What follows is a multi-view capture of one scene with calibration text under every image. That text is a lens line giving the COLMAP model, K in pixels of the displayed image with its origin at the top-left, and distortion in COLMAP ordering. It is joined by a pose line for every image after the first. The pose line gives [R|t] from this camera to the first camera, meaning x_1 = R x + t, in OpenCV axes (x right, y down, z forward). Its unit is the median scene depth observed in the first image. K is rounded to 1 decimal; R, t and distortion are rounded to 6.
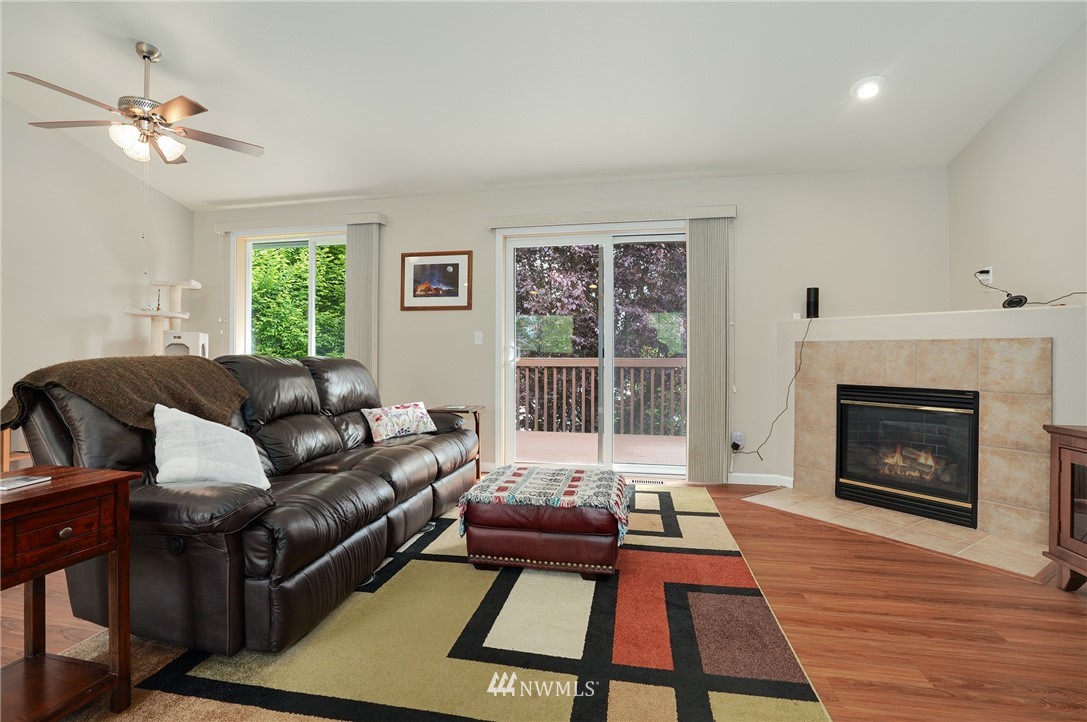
lens RADIAL K [[507.3, 0, 541.0], [0, 507.3, 354.3], [0, 0, 1]] dist [-0.025753, 0.004172]
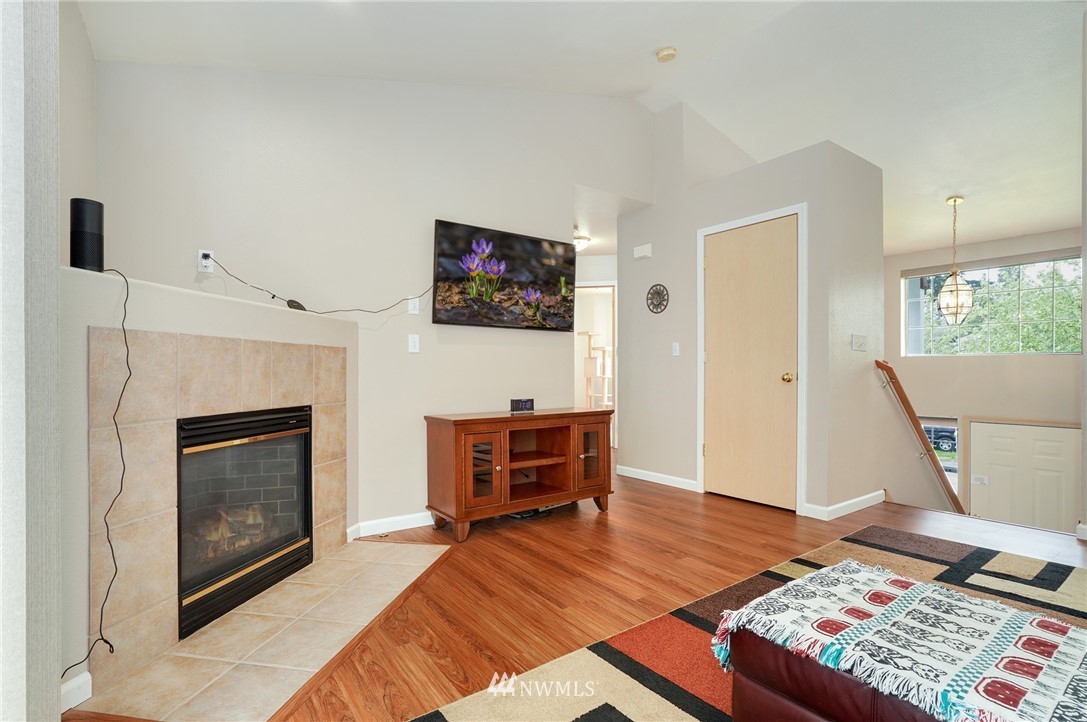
lens RADIAL K [[507.3, 0, 548.4], [0, 507.3, 385.9], [0, 0, 1]] dist [-0.025753, 0.004172]
pose [[-0.727316, -0.023467, 0.685901, -0.026059], [-0.003389, 0.999526, 0.030603, 0.011644], [-0.686294, 0.019934, -0.727051, 1.334561]]
